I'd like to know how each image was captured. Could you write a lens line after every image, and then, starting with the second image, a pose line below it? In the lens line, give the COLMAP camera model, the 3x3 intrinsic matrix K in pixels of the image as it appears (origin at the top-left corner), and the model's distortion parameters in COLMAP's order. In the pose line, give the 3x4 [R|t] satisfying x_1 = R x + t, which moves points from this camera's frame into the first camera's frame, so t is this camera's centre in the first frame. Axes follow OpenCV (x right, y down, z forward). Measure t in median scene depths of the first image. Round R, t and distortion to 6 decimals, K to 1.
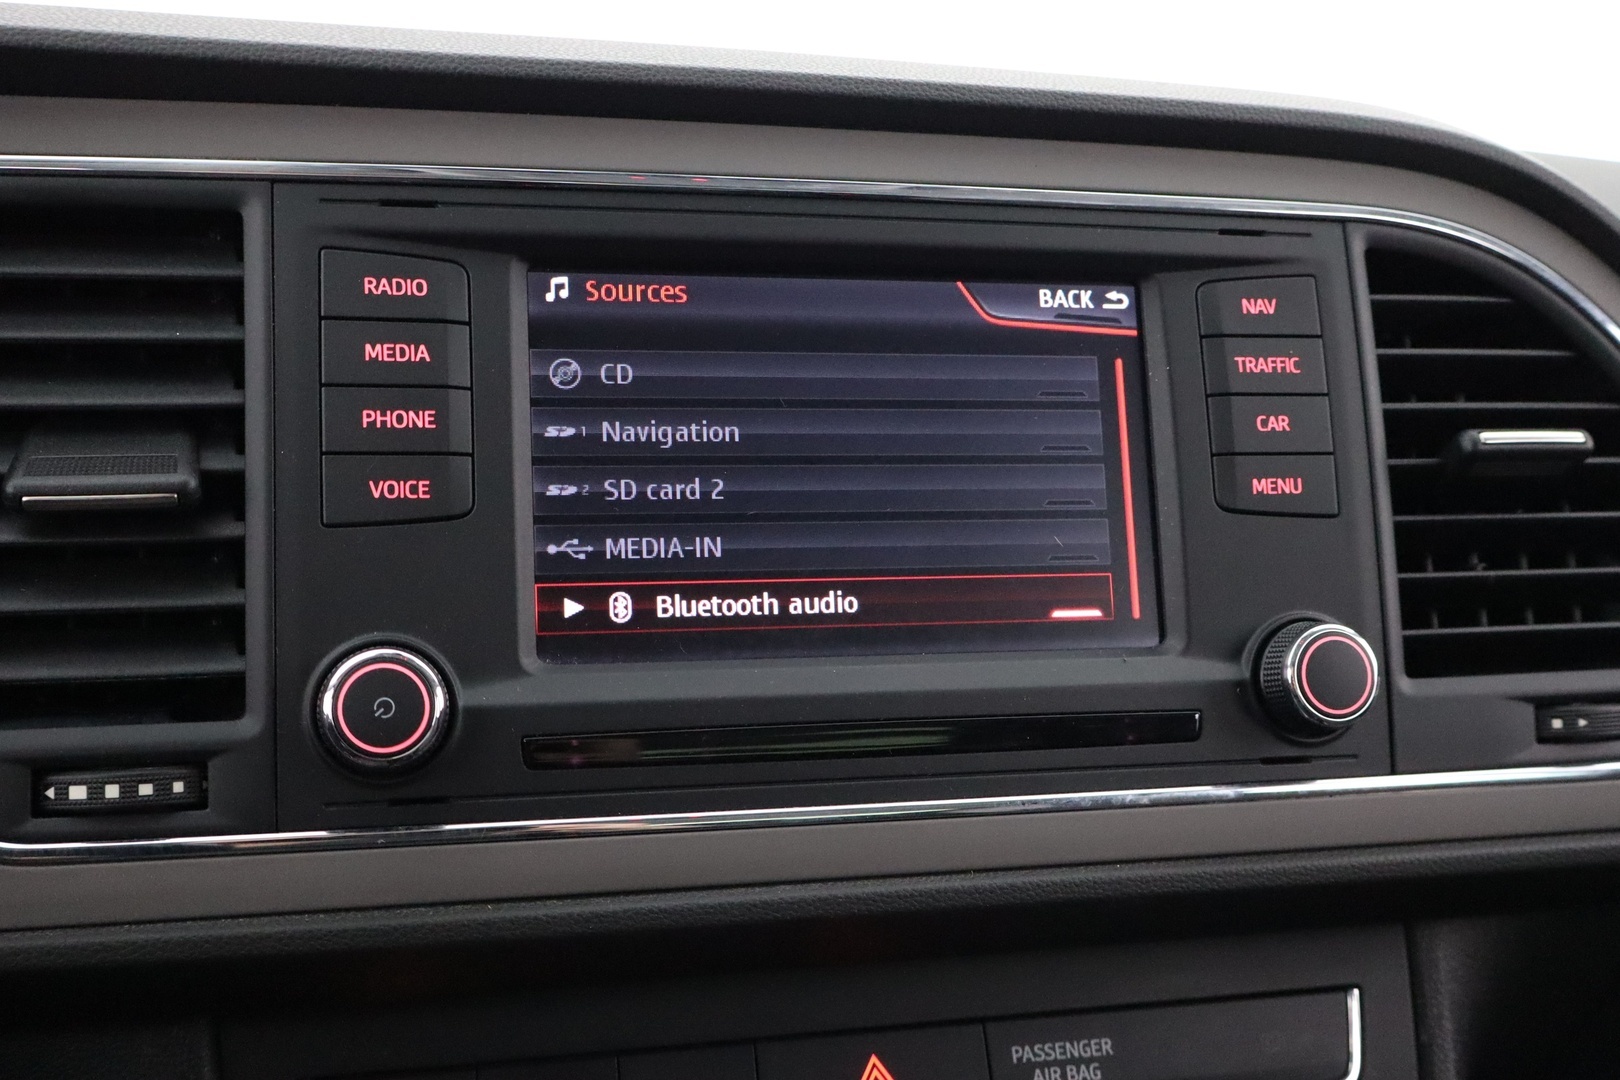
lens RADIAL K [[1759.7, 0, 810.0], [0, 1759.7, 540.0], [0, 0, 1]] dist [0.012240, 0.005060]
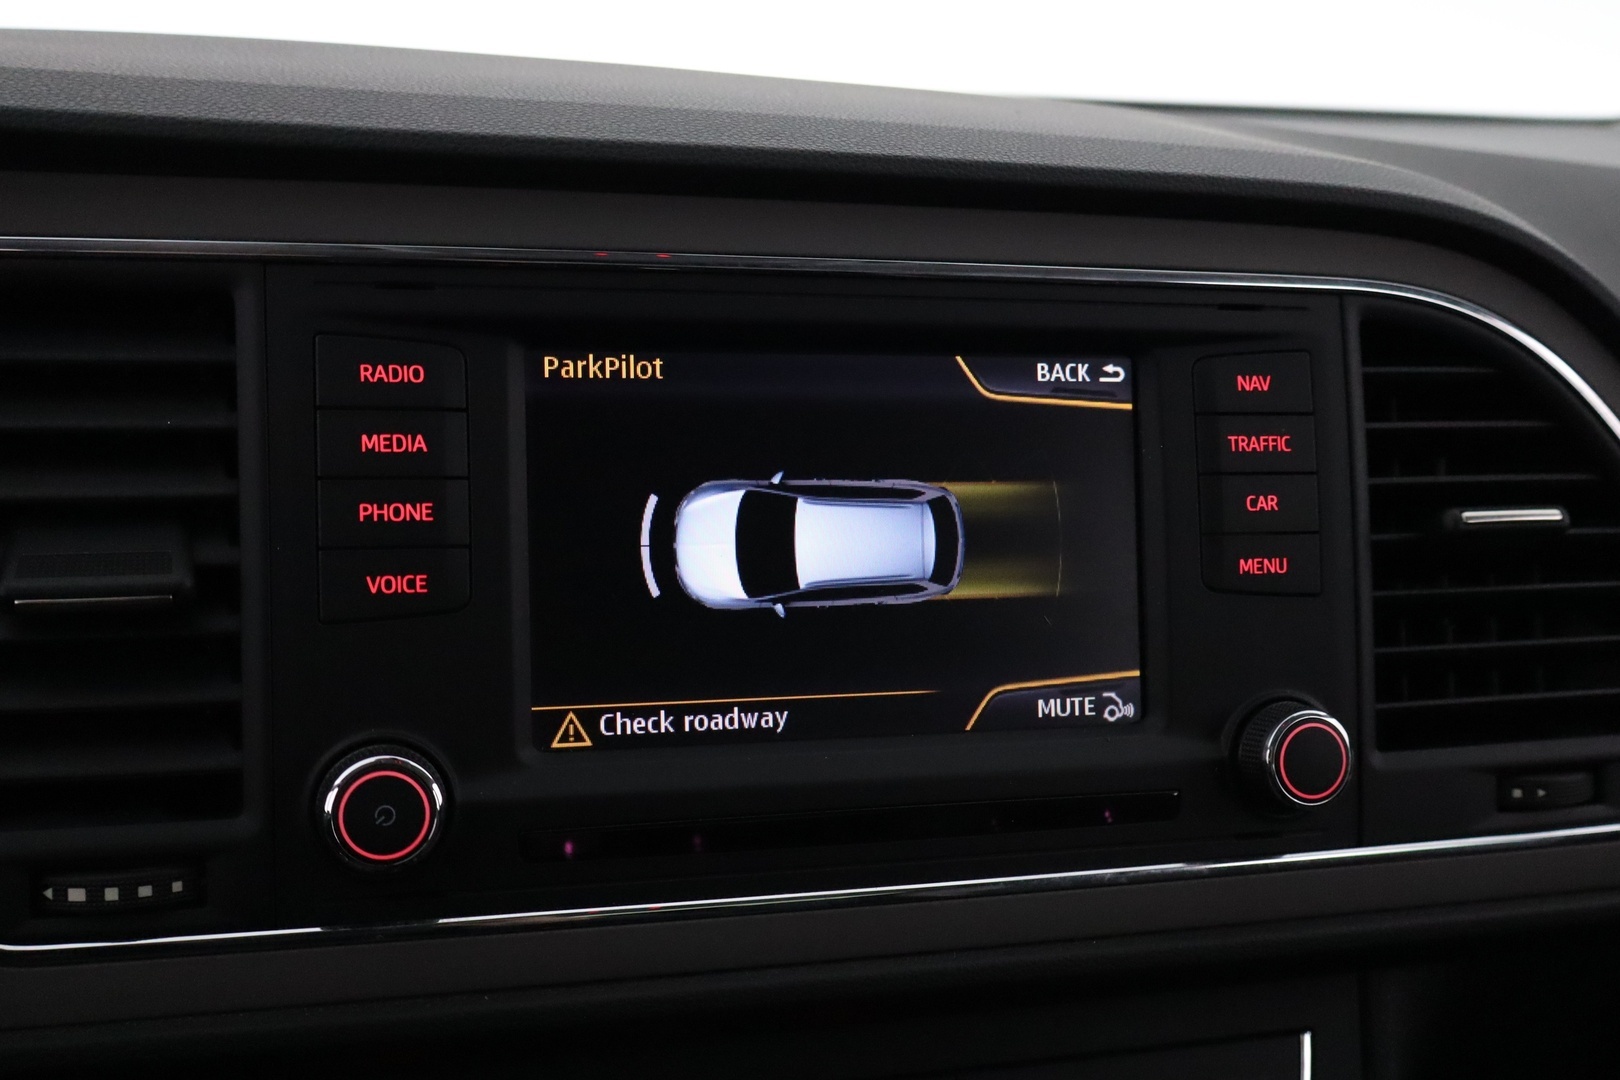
lens RADIAL K [[1759.7, 0, 810.0], [0, 1759.7, 540.0], [0, 0, 1]] dist [0.012240, 0.005060]
pose [[0.998850, 0.022349, 0.042417, -0.039244], [-0.026605, 0.994370, 0.102571, -0.146659], [-0.039885, -0.103582, 0.993821, 0.006519]]
